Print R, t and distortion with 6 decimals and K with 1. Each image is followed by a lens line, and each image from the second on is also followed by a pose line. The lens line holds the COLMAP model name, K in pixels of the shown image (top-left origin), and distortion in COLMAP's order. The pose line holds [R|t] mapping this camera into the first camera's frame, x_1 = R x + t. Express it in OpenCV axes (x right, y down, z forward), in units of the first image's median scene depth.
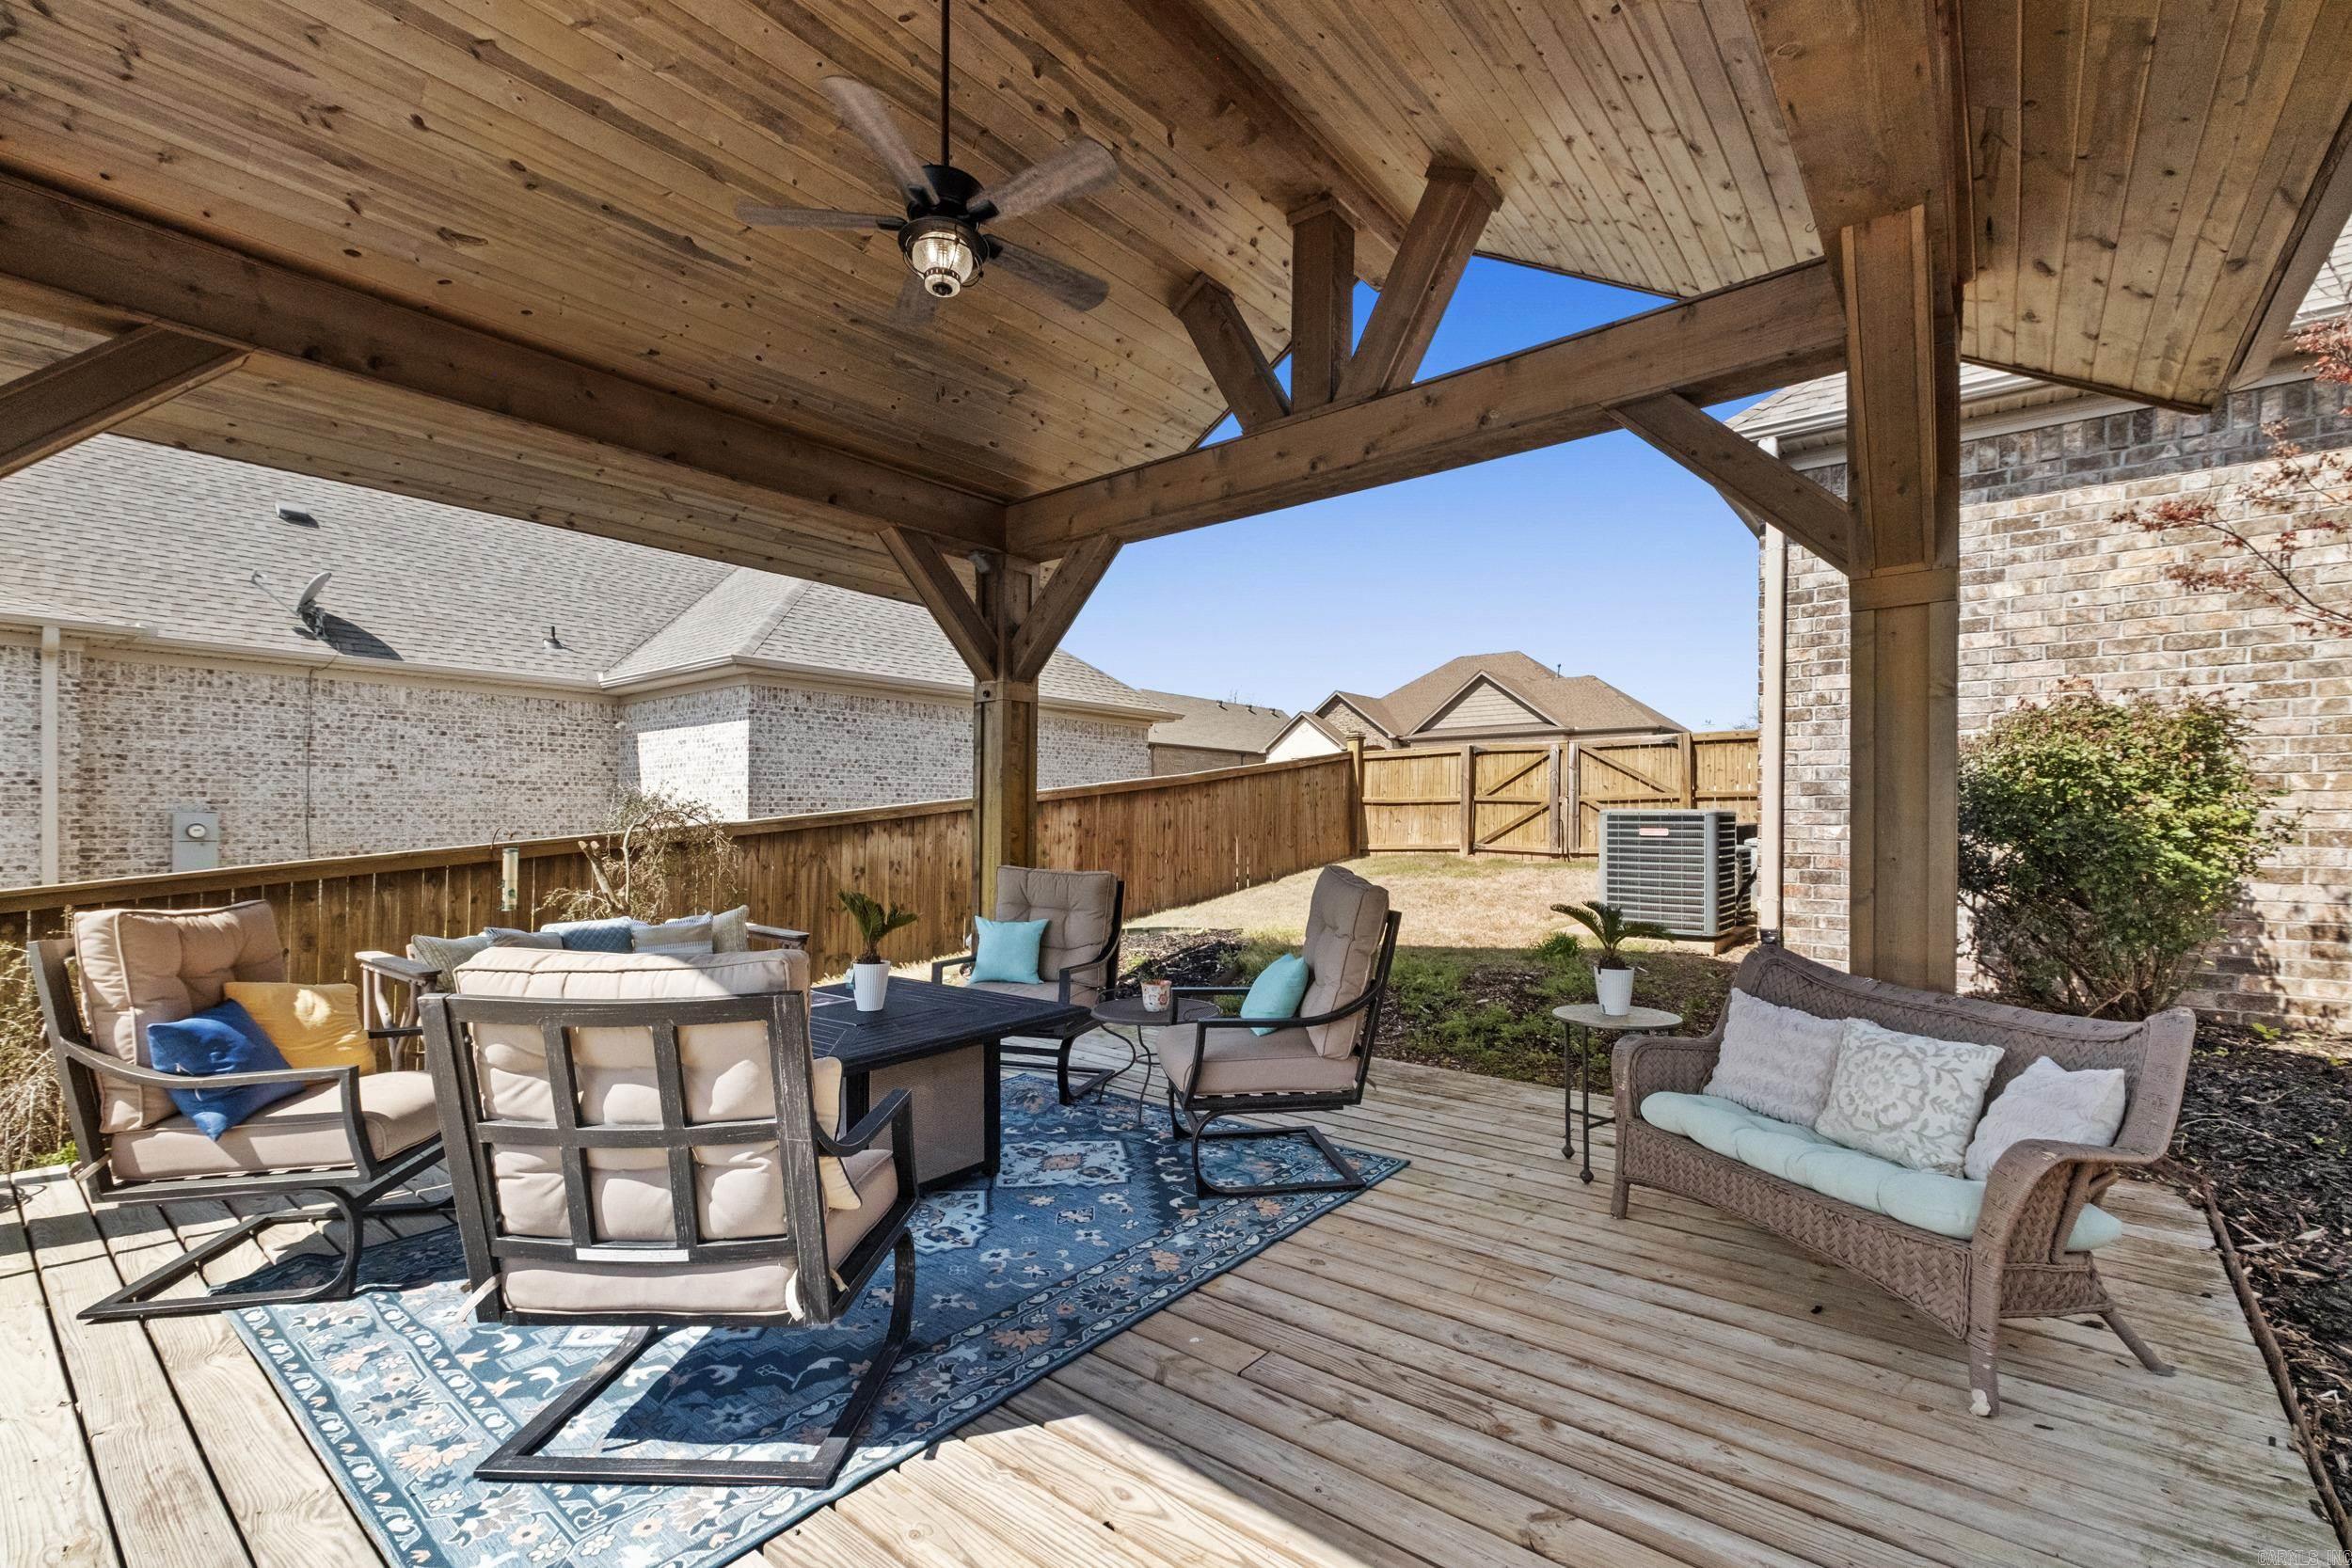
lens RADIAL K [[1028.8, 0, 1183.5], [0, 1028.8, 813.6], [0, 0, 1]] dist [0.006705, 0.000927]
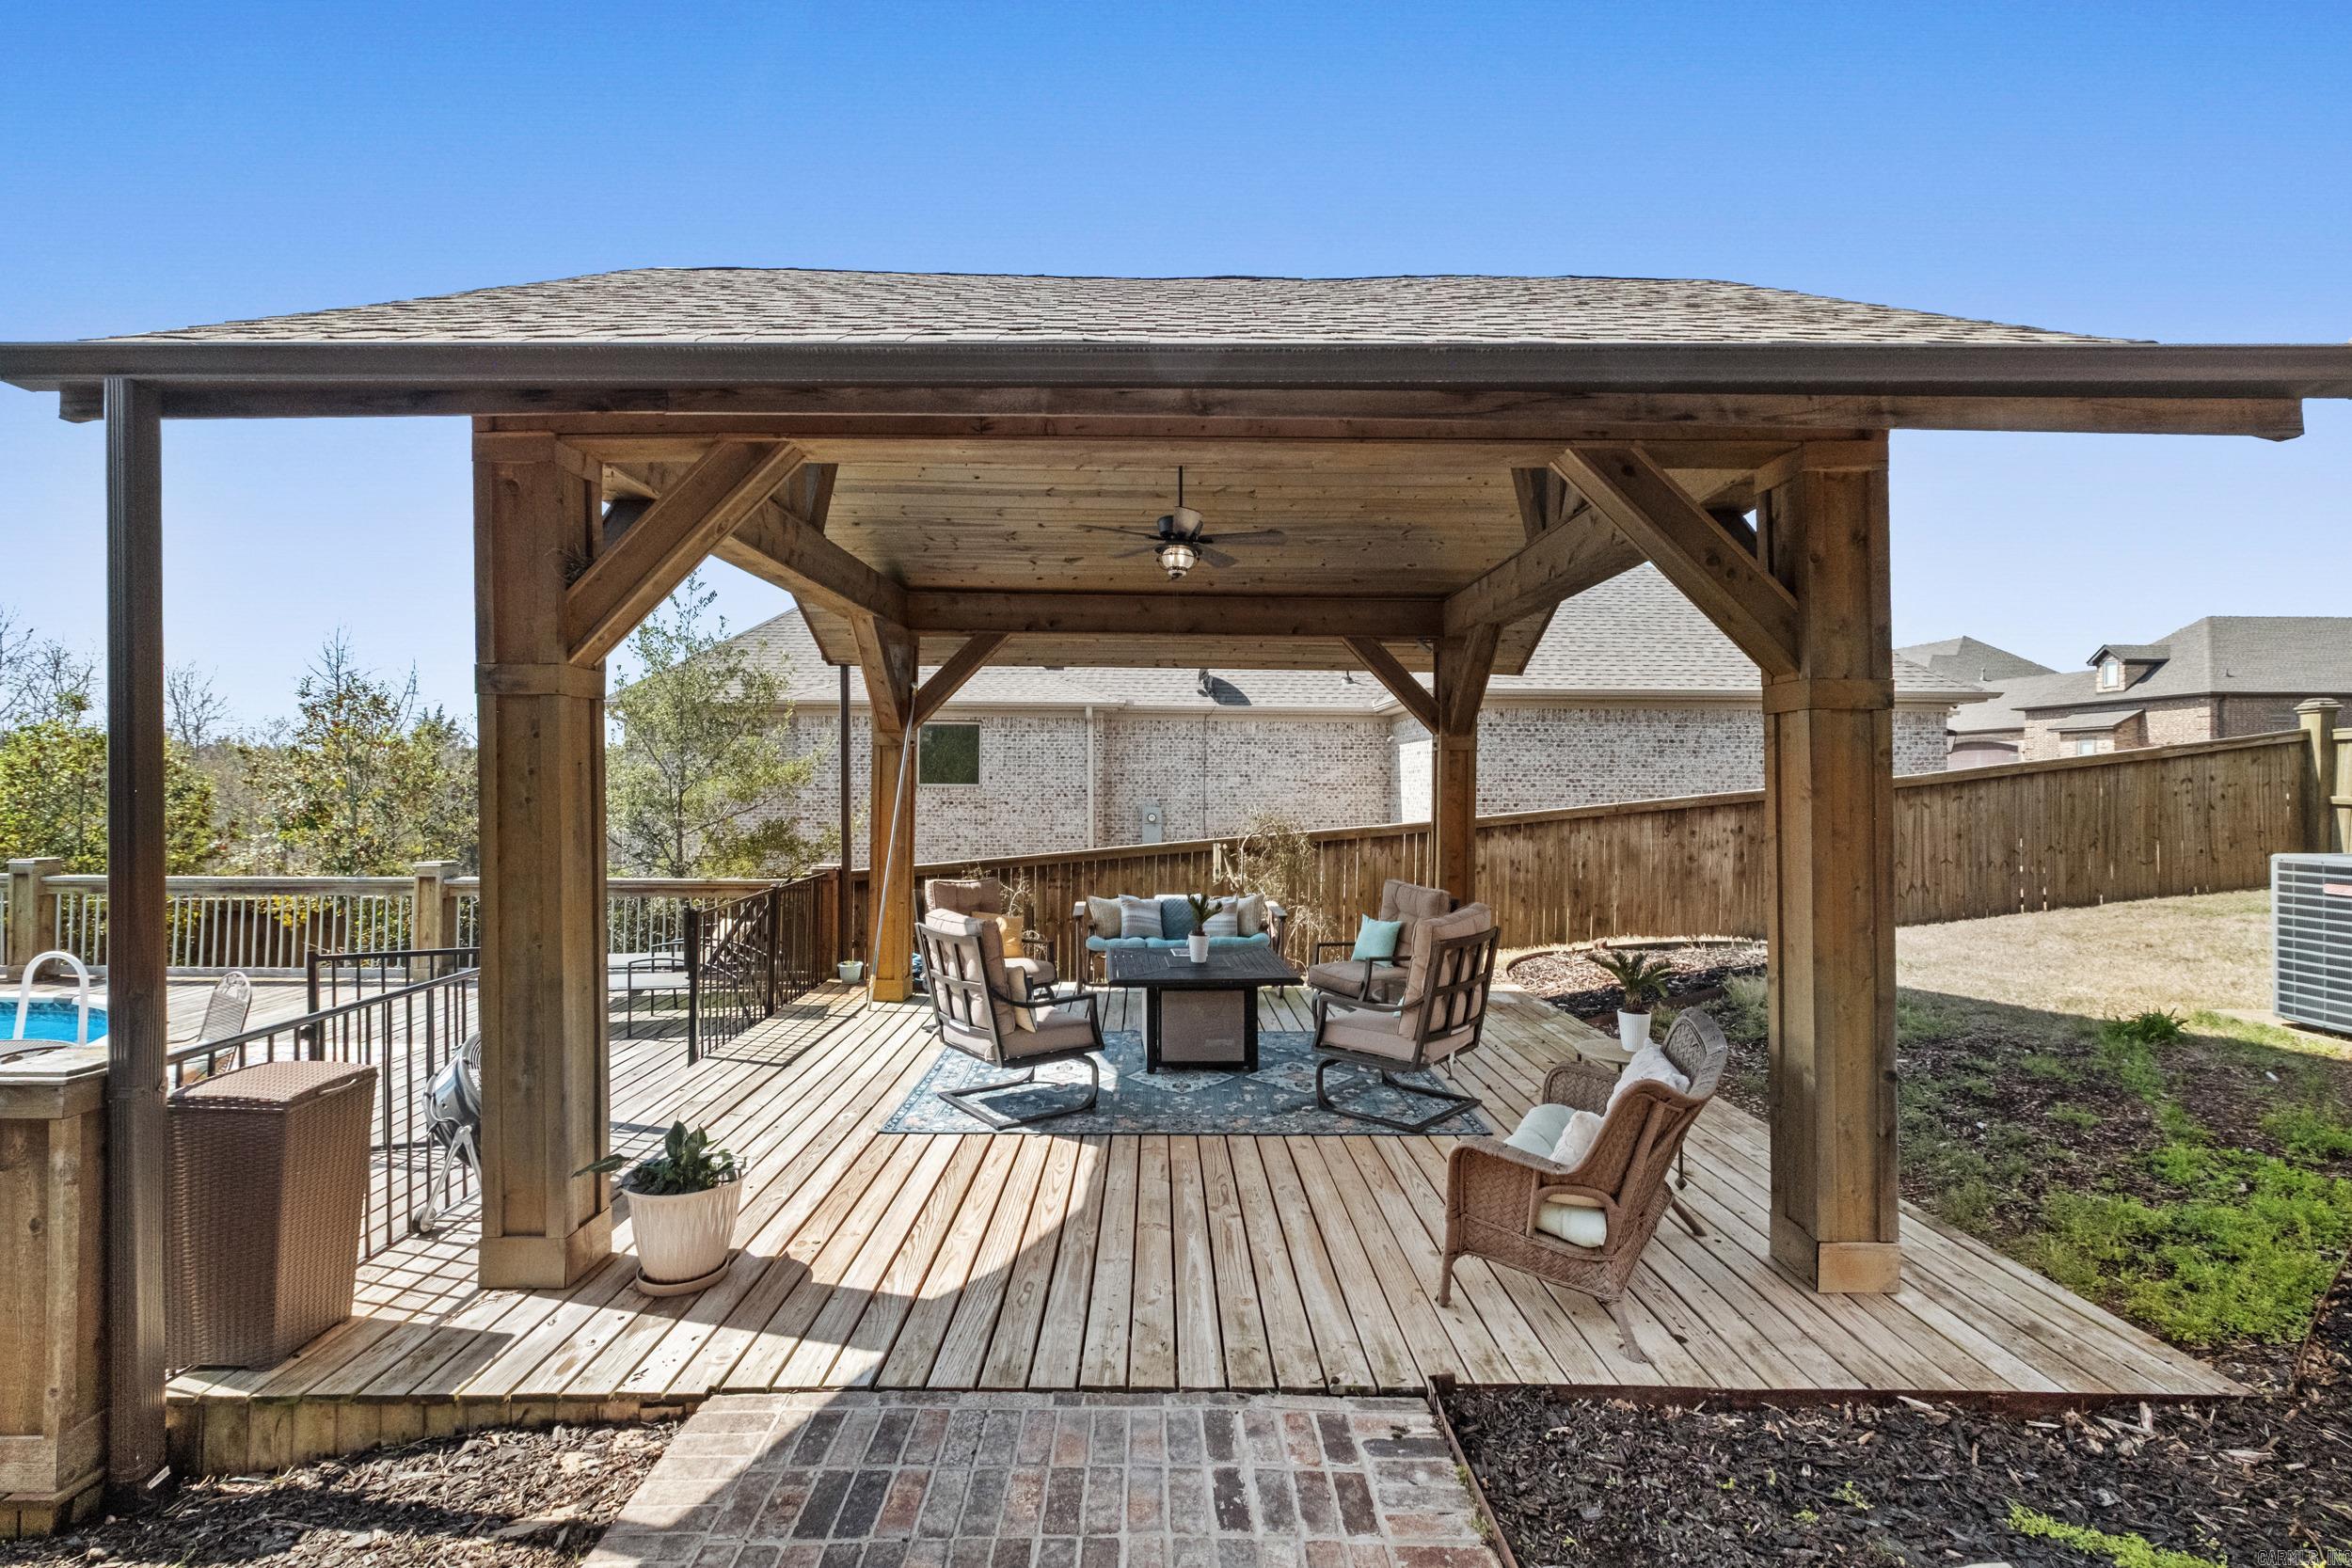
lens RADIAL K [[1028.8, 0, 1164.6], [0, 1028.8, 784.6], [0, 0, 1]] dist [0.006705, 0.000927]
pose [[0.643423, 0.002267, -0.765507, 0.527020], [-0.001590, 0.999997, 0.001625, -0.060663], [0.765509, 0.000171, 0.643425, -0.094796]]
